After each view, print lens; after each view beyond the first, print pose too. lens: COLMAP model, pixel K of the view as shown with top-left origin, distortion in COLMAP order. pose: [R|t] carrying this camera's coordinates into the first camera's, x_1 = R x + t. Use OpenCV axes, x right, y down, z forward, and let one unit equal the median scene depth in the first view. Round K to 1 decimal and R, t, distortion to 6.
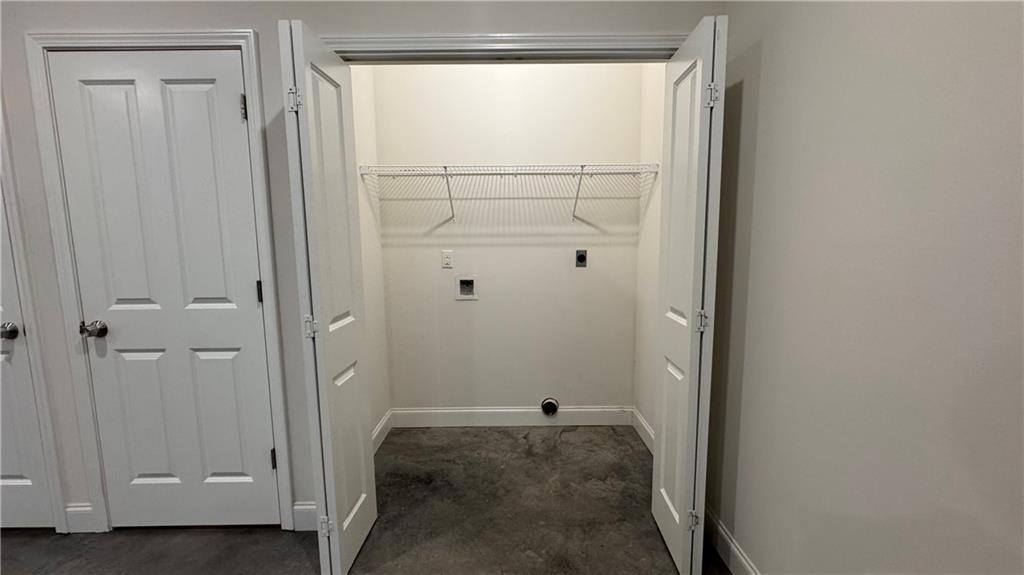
lens RADIAL K [[409.2, 0, 510.9], [0, 409.2, 288.2], [0, 0, 1]] dist [-0.000873, -0.000107]
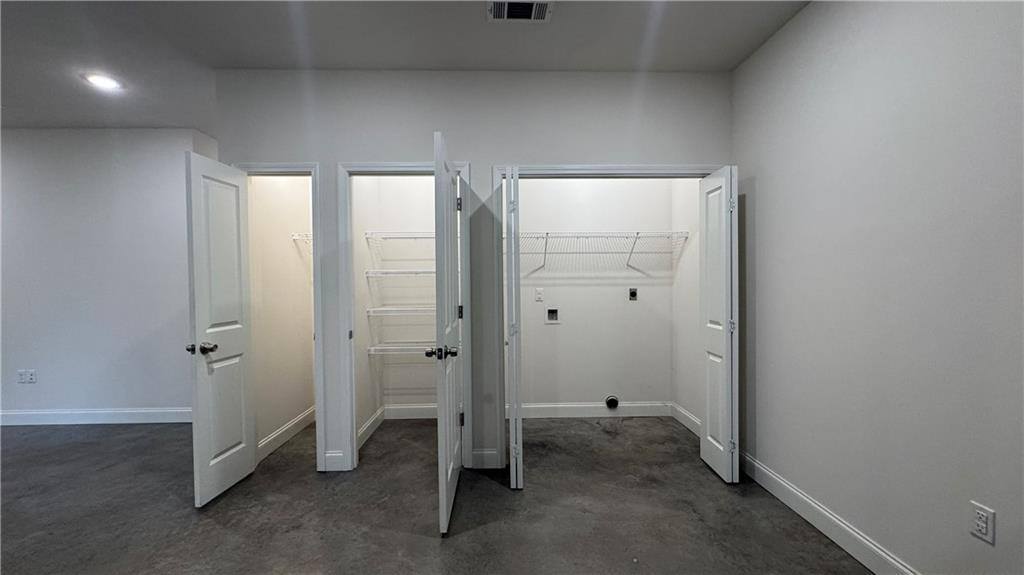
lens RADIAL K [[409.2, 0, 510.9], [0, 409.2, 288.2], [0, 0, 1]] dist [-0.000873, -0.000107]
pose [[0.999738, -0.000181, 0.022877, -0.292397], [0.002590, 0.994436, -0.105309, 0.056218], [-0.022730, 0.105341, 0.994176, -0.418771]]
